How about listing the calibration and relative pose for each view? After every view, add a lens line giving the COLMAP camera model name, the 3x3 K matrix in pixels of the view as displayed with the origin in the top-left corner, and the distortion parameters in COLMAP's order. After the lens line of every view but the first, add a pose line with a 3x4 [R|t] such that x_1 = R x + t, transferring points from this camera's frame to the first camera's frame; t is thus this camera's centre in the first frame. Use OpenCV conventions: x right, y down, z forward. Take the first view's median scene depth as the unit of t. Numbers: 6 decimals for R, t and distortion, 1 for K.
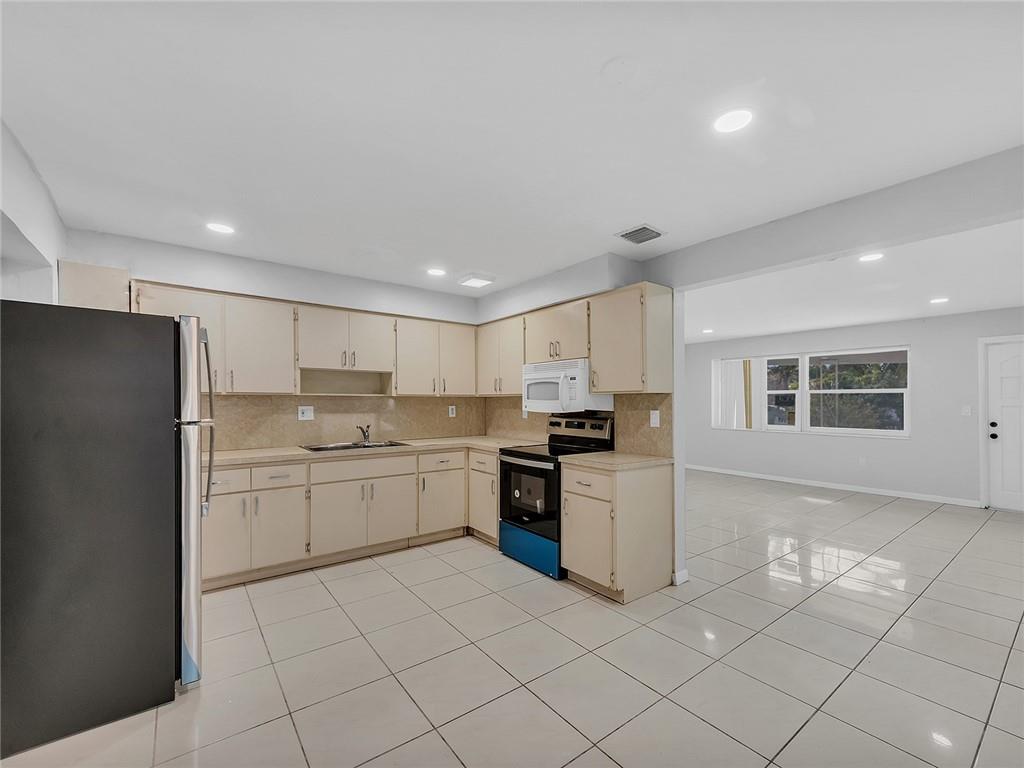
lens RADIAL K [[448.4, 0, 521.8], [0, 448.4, 394.8], [0, 0, 1]] dist [0.021407, -0.004434]
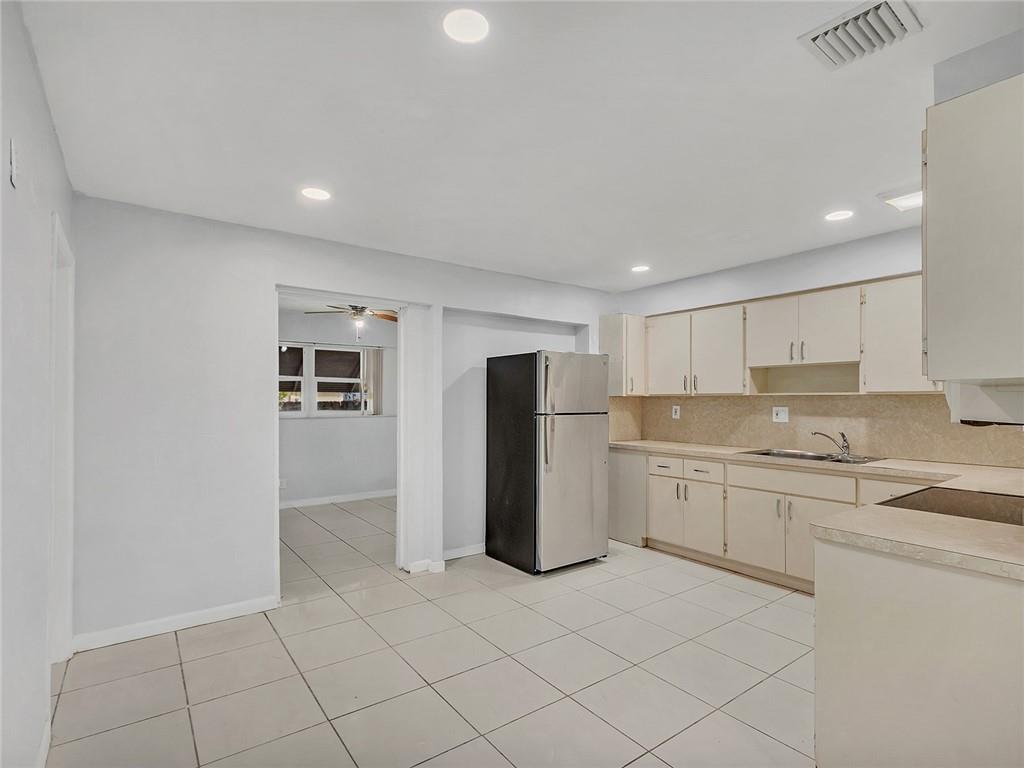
lens RADIAL K [[518.8, 0, 521.8], [0, 518.8, 396.9], [0, 0, 1]] dist [0.010738, -0.003972]
pose [[-0.028274, -0.007490, -0.999572, 0.580922], [0.012046, 0.999897, -0.007833, 0.006531], [0.999528, -0.012262, -0.028181, 0.489668]]
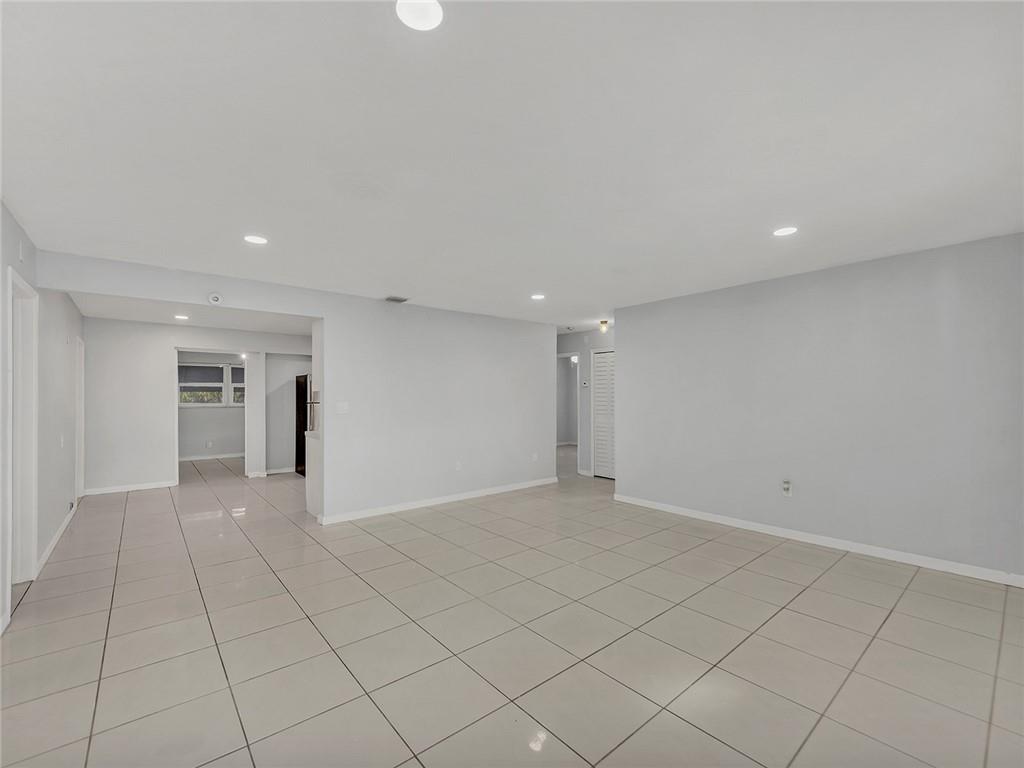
lens RADIAL K [[448.4, 0, 509.9], [0, 448.4, 401.1], [0, 0, 1]] dist [0.021407, -0.004434]
pose [[0.022378, 0.002415, -0.999747, 1.443885], [0.012107, 0.999923, 0.002686, 0.028632], [0.999676, -0.012164, 0.022347, 1.259520]]
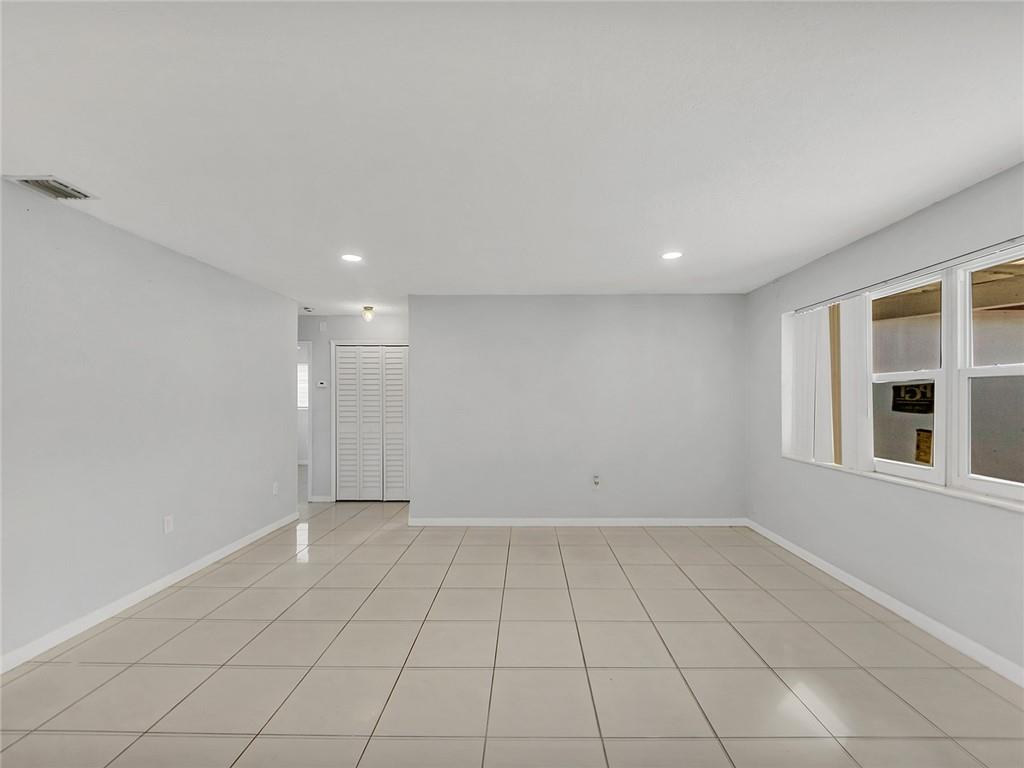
lens RADIAL K [[448.4, 0, 520.3], [0, 448.4, 393.8], [0, 0, 1]] dist [0.021407, -0.004434]
pose [[0.782661, -0.010616, -0.622358, 1.009721], [0.011852, 0.999927, -0.002152, 0.010637], [0.622336, -0.005692, 0.782730, 0.894945]]
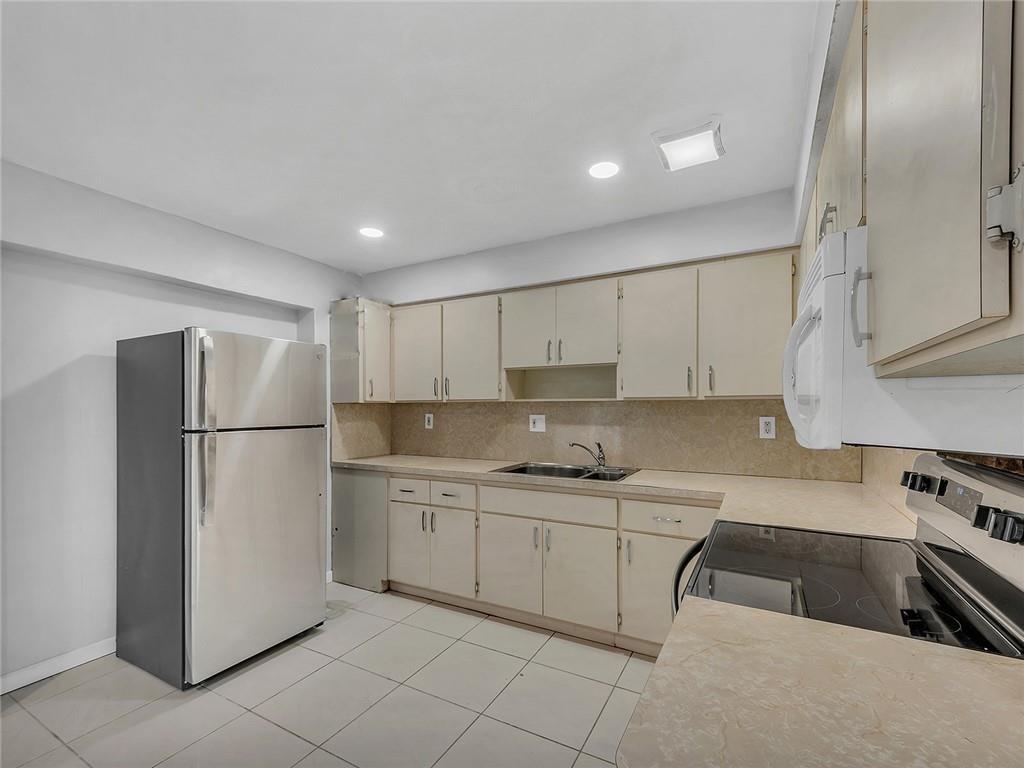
lens RADIAL K [[448.4, 0, 528.7], [0, 448.4, 411.2], [0, 0, 1]] dist [0.021407, -0.004434]
pose [[0.401535, 0.005556, -0.915827, 0.256787], [0.015406, 0.999799, 0.012820, 0.008019], [0.915714, -0.019257, 0.401369, 0.639752]]
